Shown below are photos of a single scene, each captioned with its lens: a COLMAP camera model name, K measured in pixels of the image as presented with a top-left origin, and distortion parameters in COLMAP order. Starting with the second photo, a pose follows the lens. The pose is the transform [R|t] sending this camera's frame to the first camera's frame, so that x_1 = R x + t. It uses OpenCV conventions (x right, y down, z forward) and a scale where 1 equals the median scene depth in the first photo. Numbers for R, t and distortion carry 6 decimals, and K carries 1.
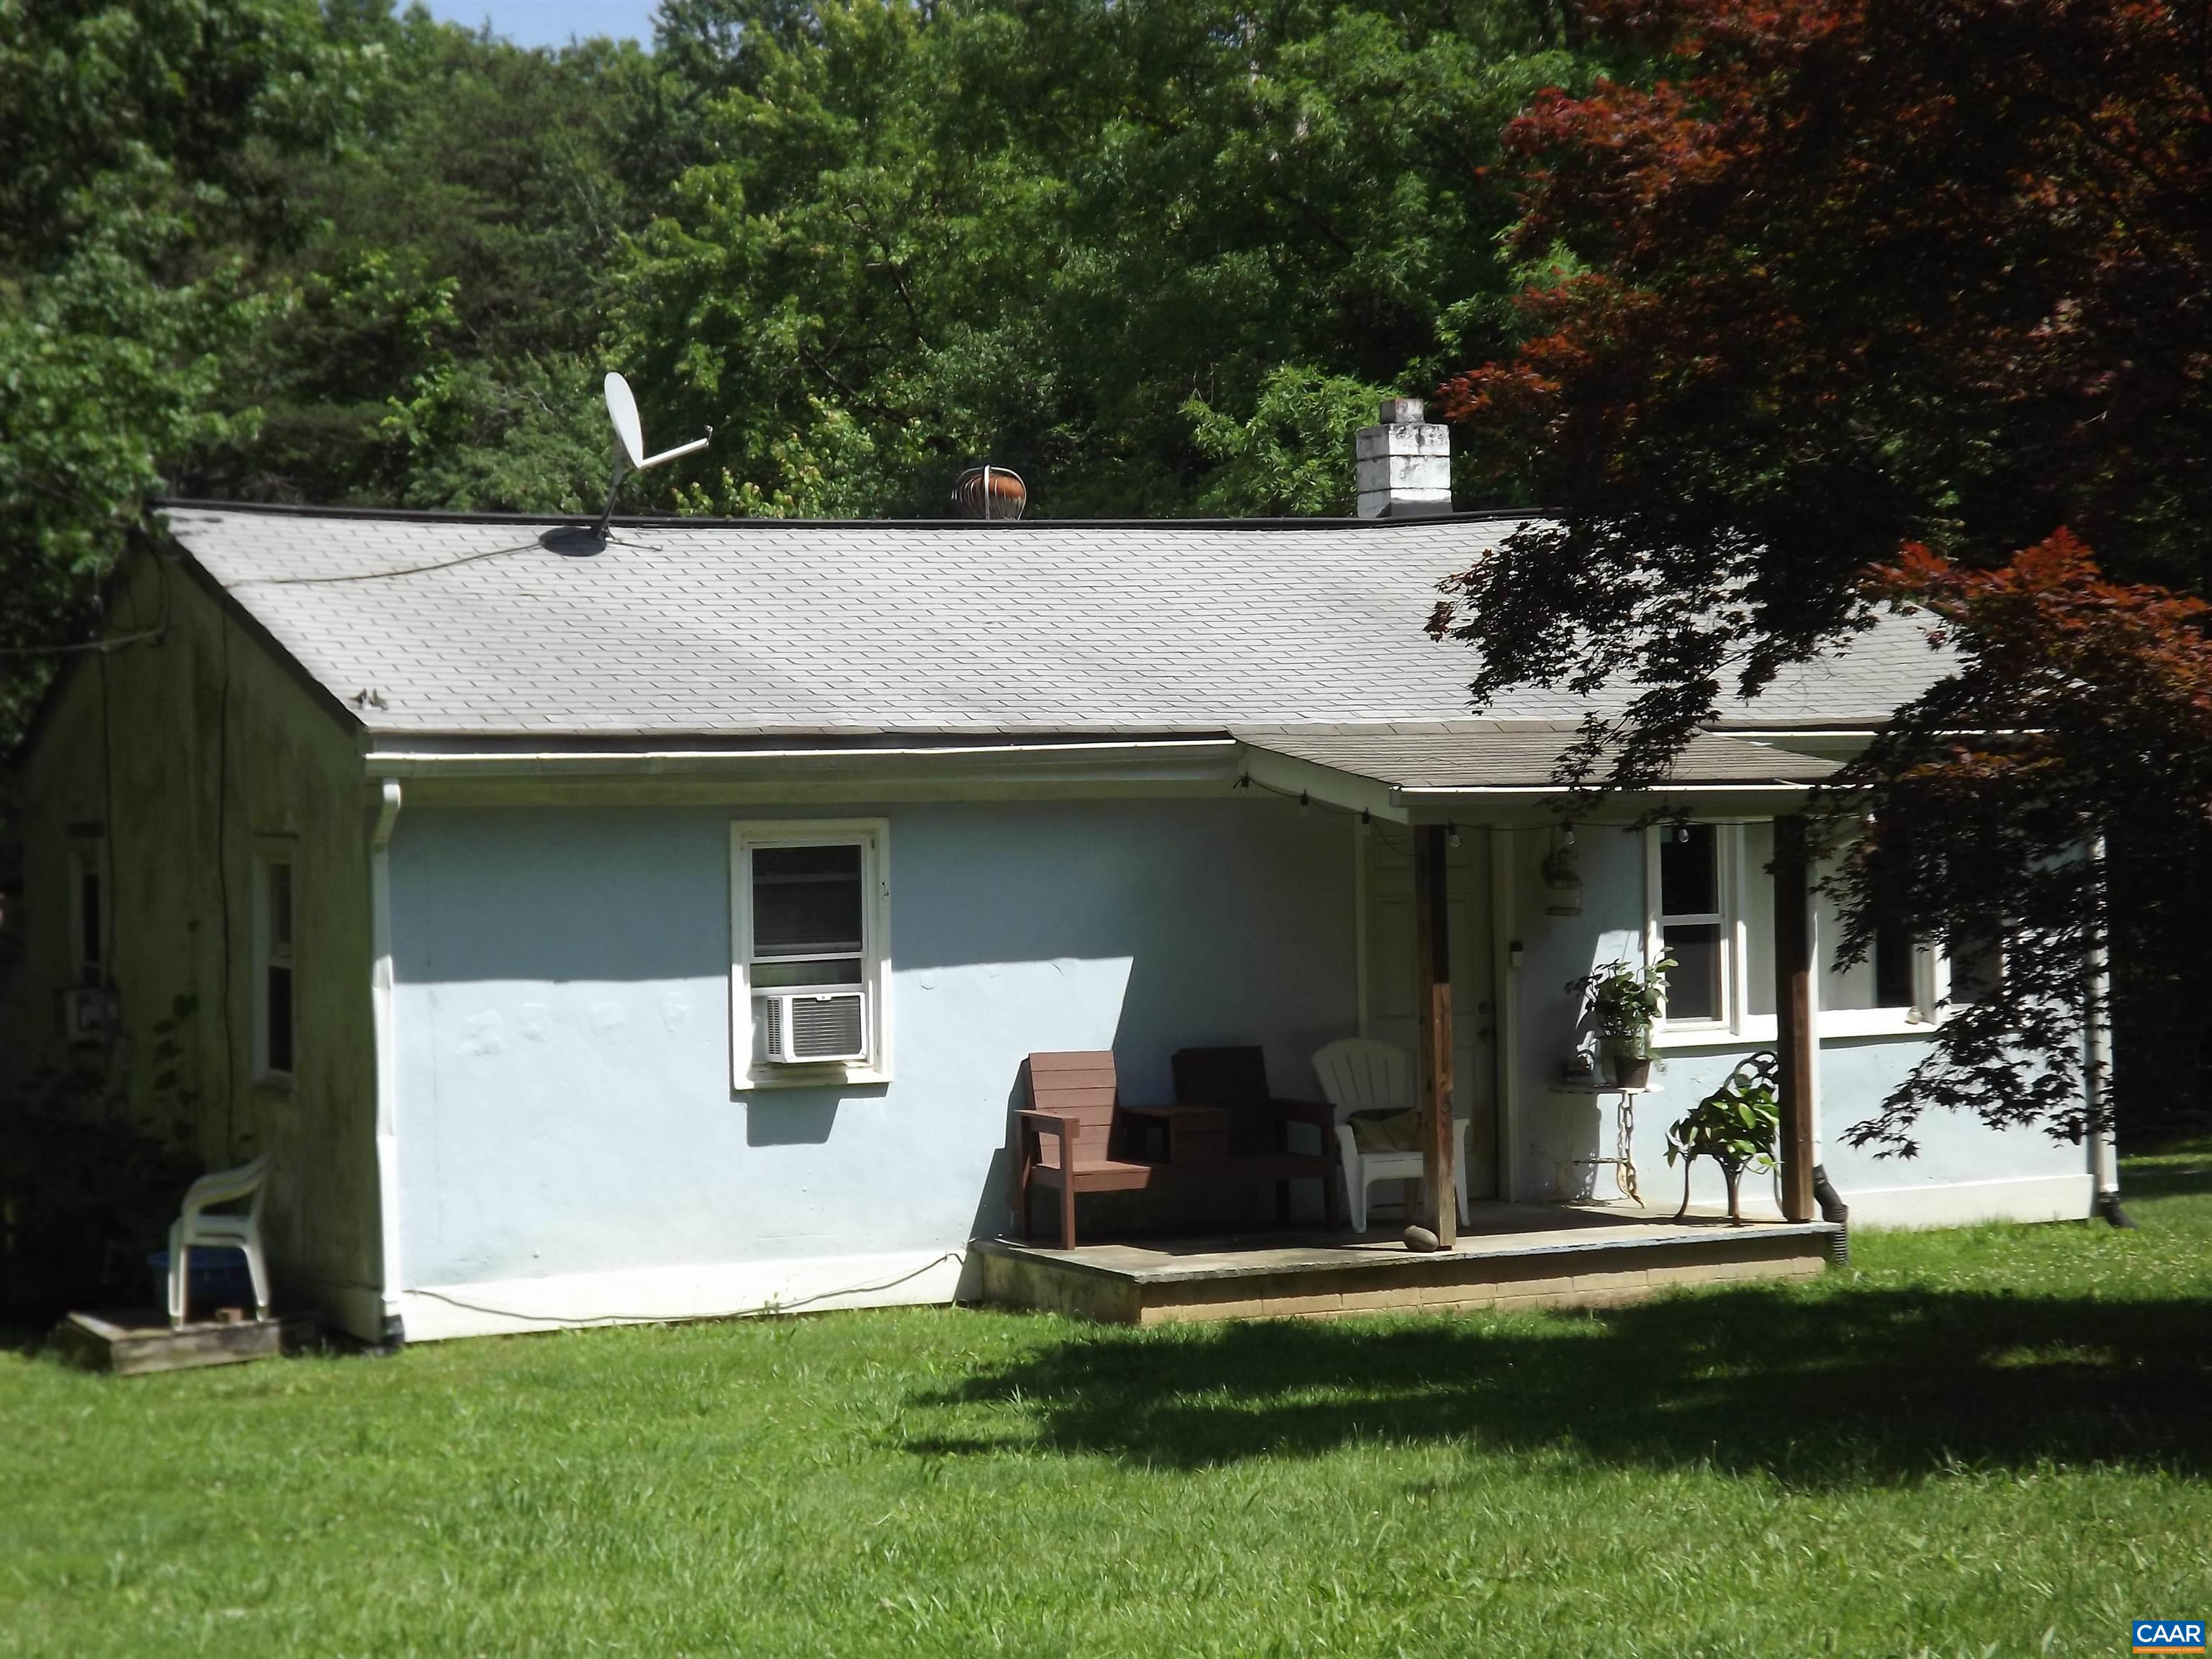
lens RADIAL K [[3982.5, 0, 1106.0], [0, 3982.5, 829.5], [0, 0, 1]] dist [-0.002920, 0.324232]
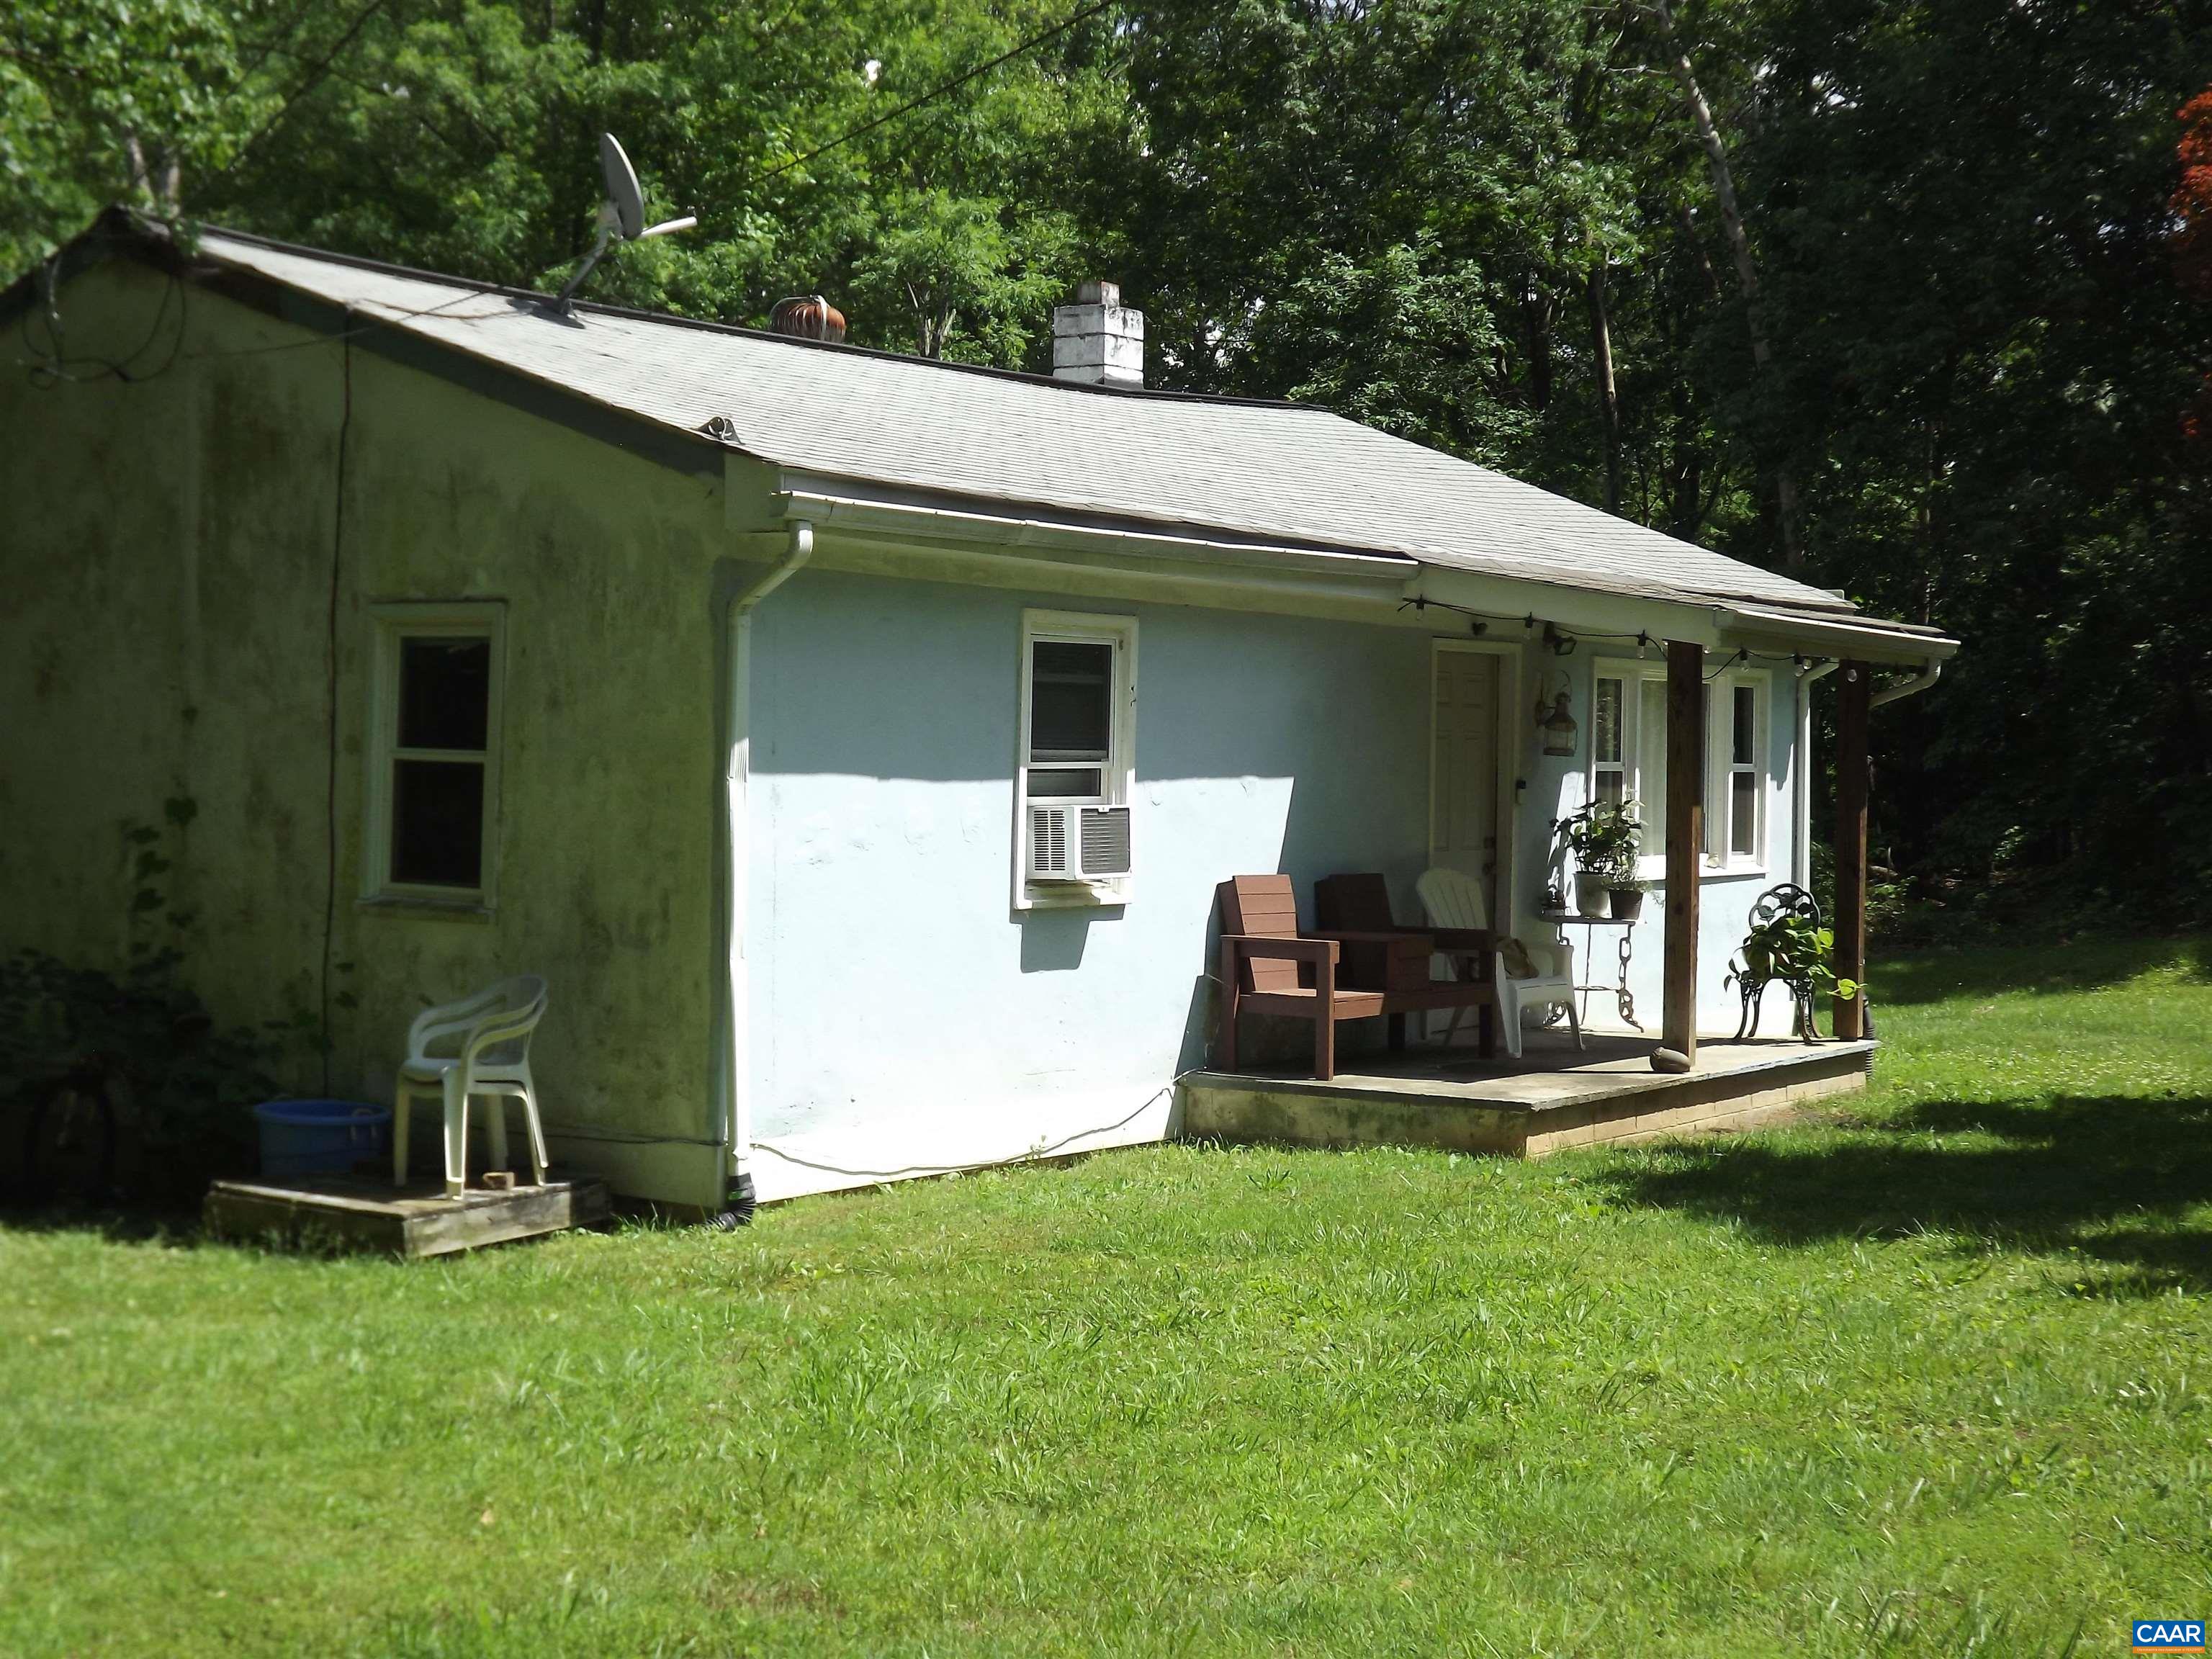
lens RADIAL K [[2936.2, 0, 1242.1], [0, 2936.2, 823.7], [0, 0, 1]] dist [-0.150451, -0.046099]
pose [[0.859981, 0.022930, 0.509811, -0.380579], [-0.030437, 0.999516, 0.006387, 0.039880], [-0.509418, -0.021010, 0.860263, 0.405005]]
